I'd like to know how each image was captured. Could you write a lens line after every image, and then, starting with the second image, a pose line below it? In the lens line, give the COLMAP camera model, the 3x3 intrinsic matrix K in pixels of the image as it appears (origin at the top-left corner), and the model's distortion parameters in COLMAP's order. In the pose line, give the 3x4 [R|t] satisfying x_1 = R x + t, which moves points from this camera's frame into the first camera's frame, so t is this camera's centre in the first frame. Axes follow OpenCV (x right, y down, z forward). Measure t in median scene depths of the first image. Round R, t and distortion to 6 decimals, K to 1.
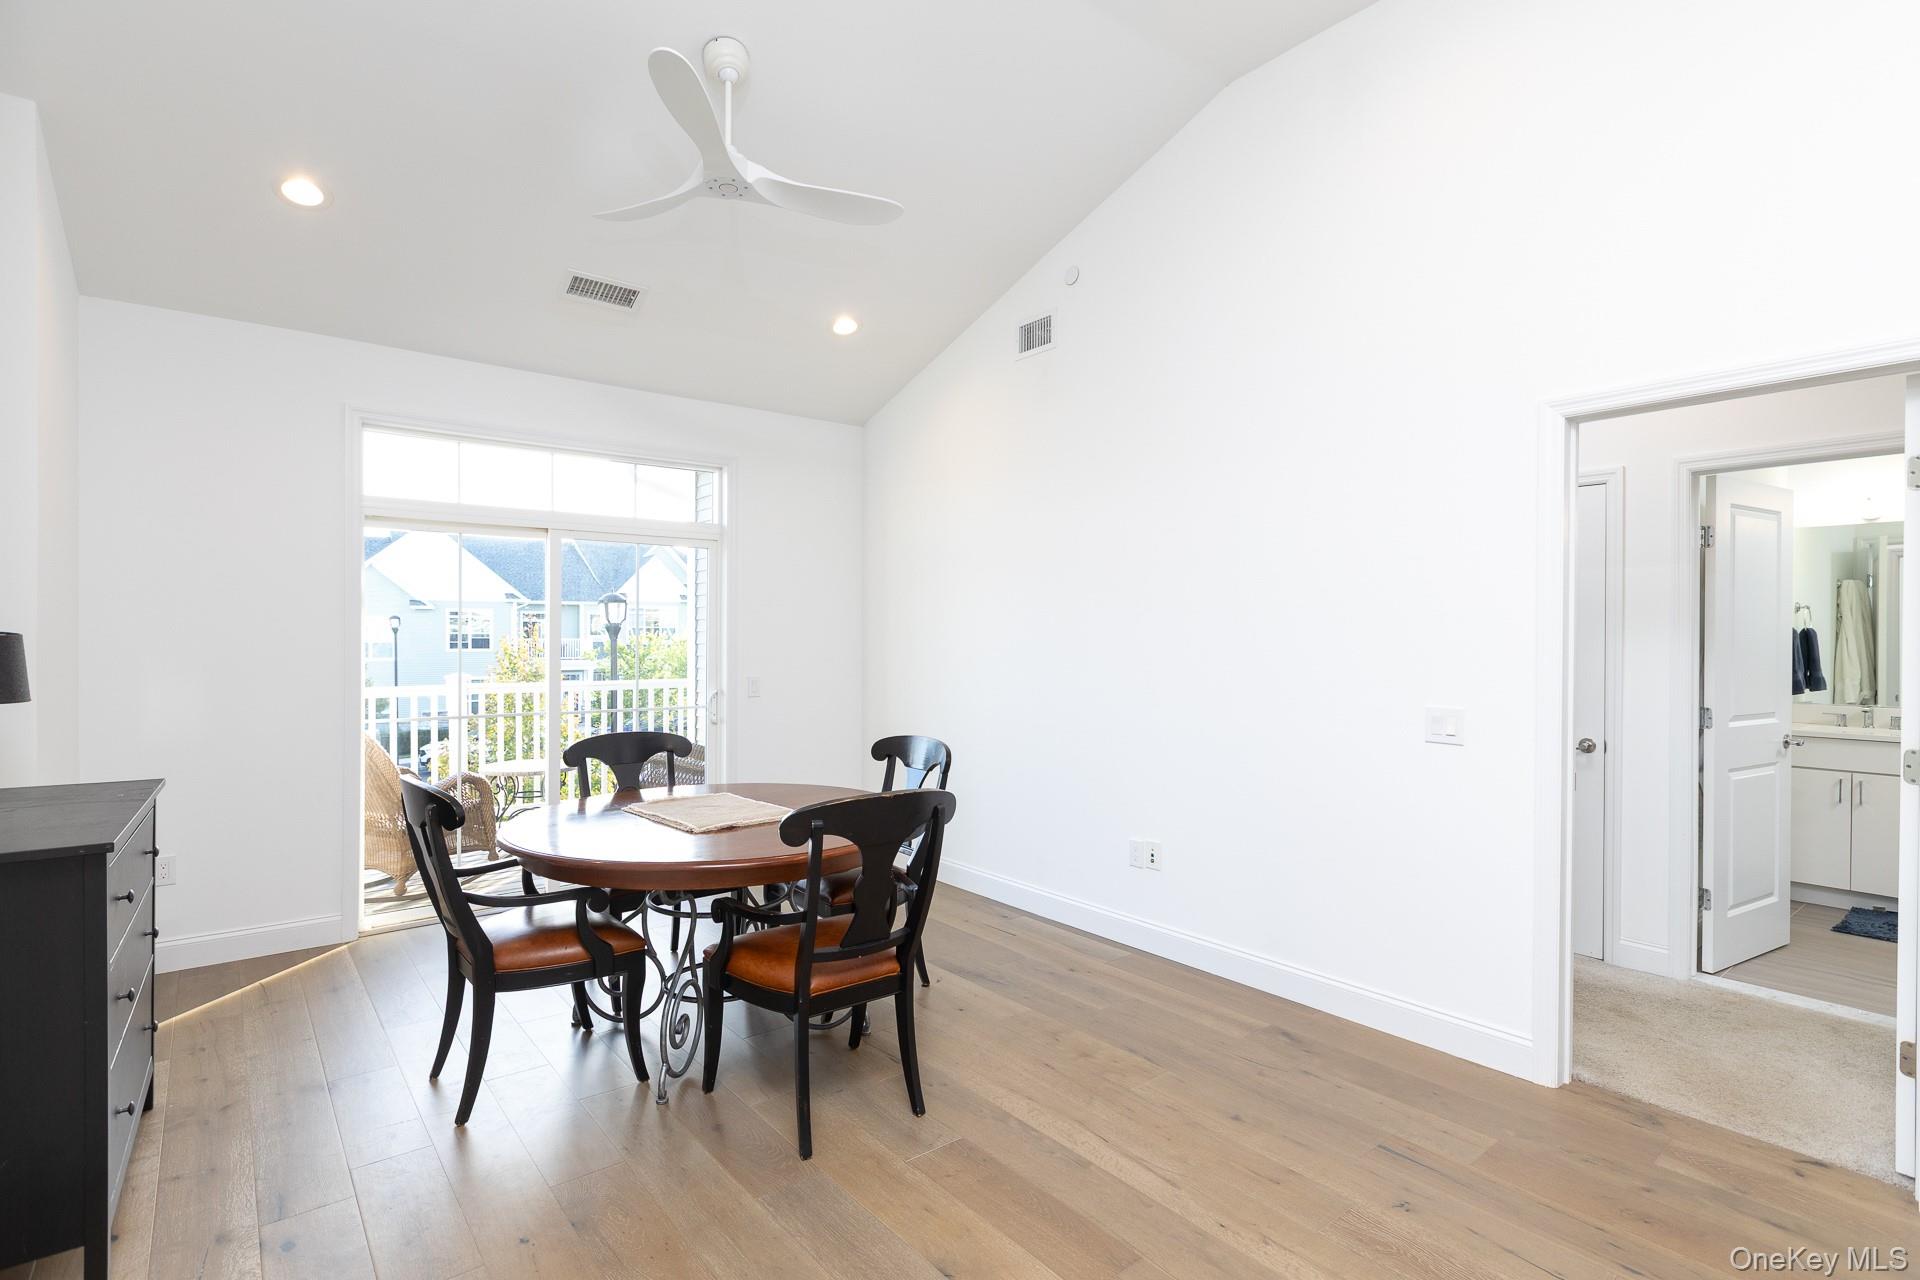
lens RADIAL K [[939.1, 0, 960.0], [0, 939.1, 640.0], [0, 0, 1]] dist [0.002382, -0.000594]
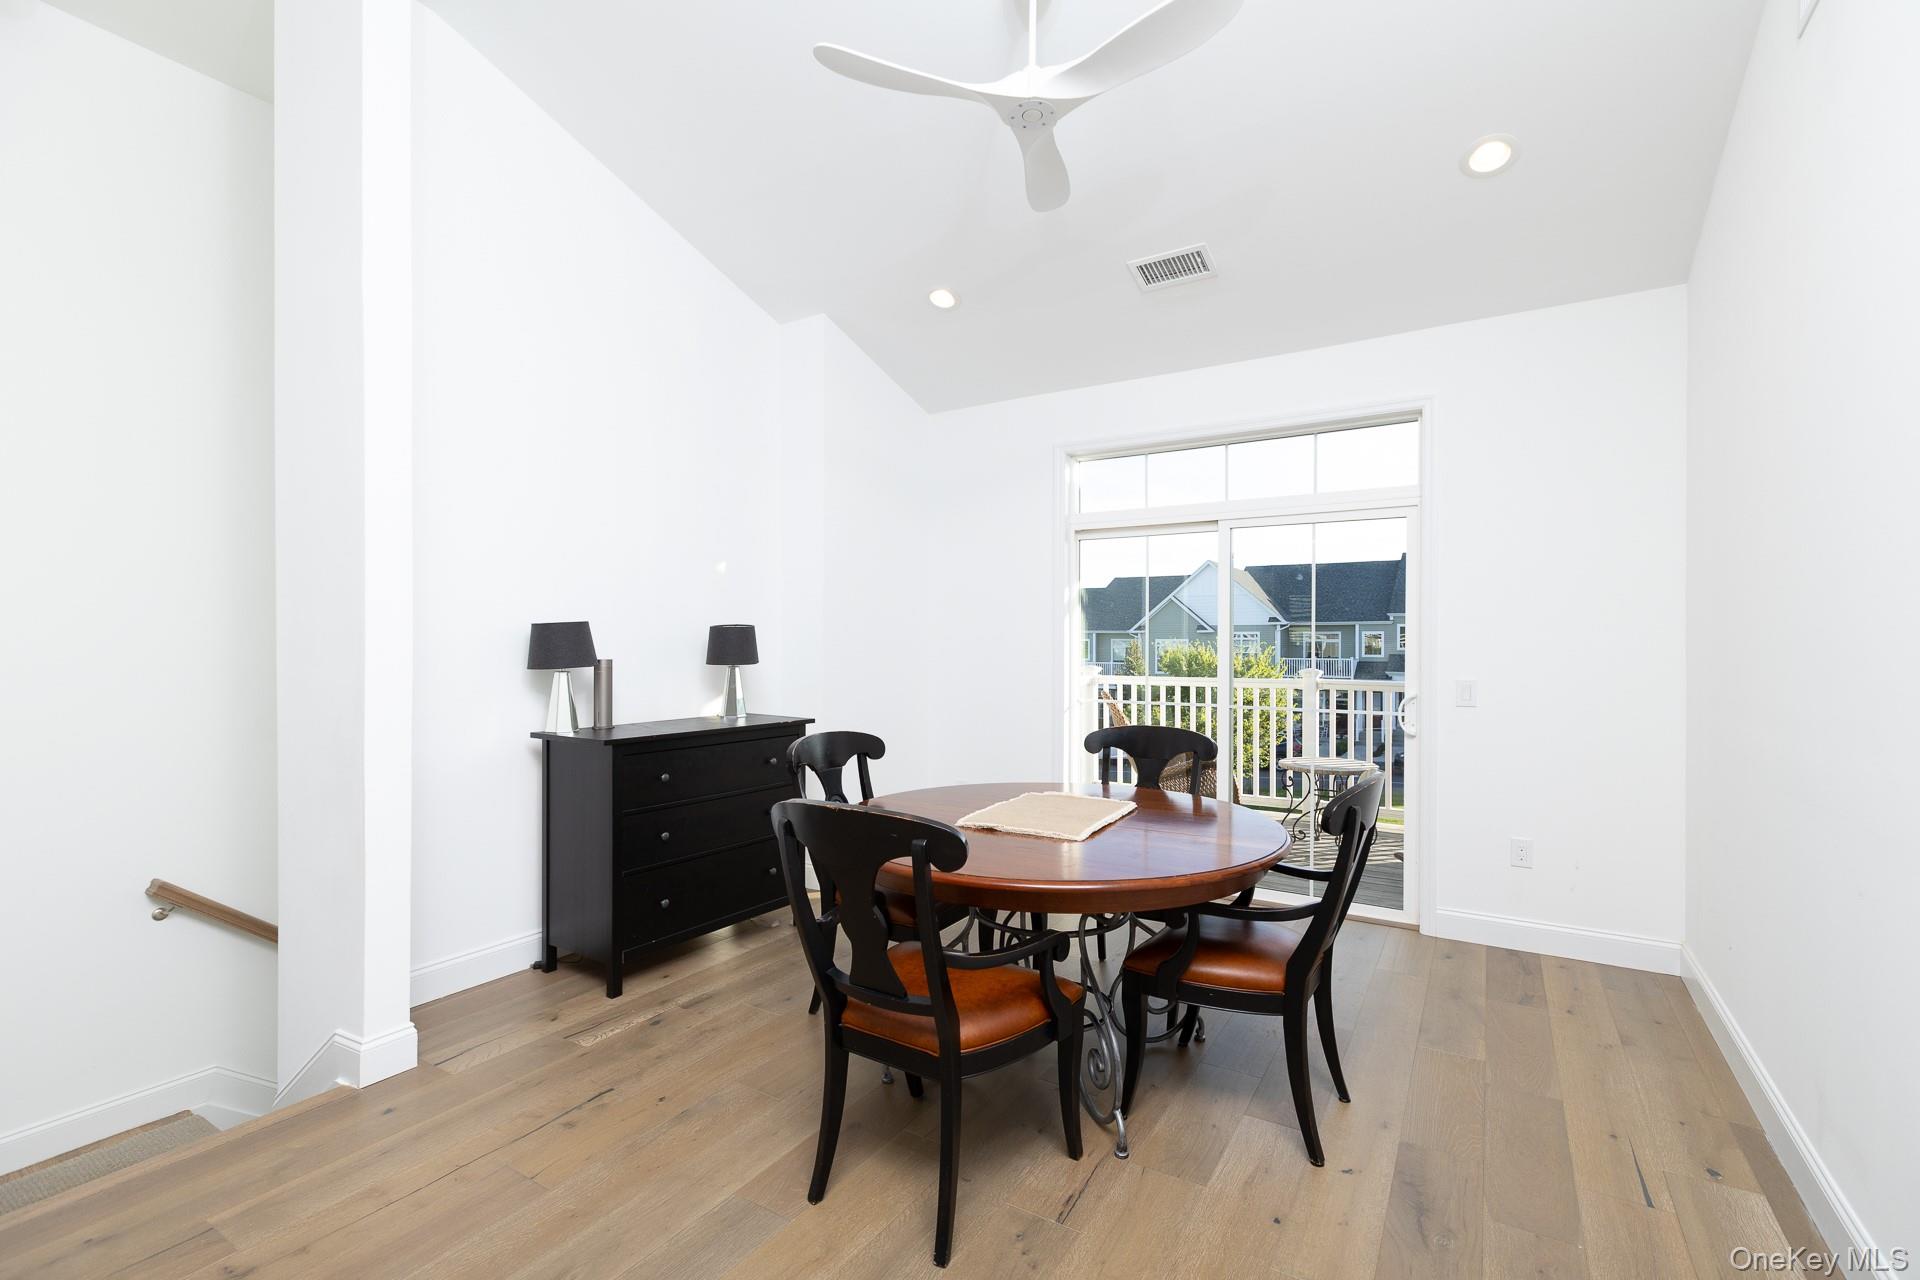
lens RADIAL K [[852.6, 0, 963.4], [0, 852.6, 644.1], [0, 0, 1]] dist [0.000682, -0.000015]
pose [[0.334382, 0.002130, -0.942435, 0.387824], [-0.004819, 0.999988, 0.000550, 0.015603], [0.942425, 0.004357, 0.334389, 0.523041]]
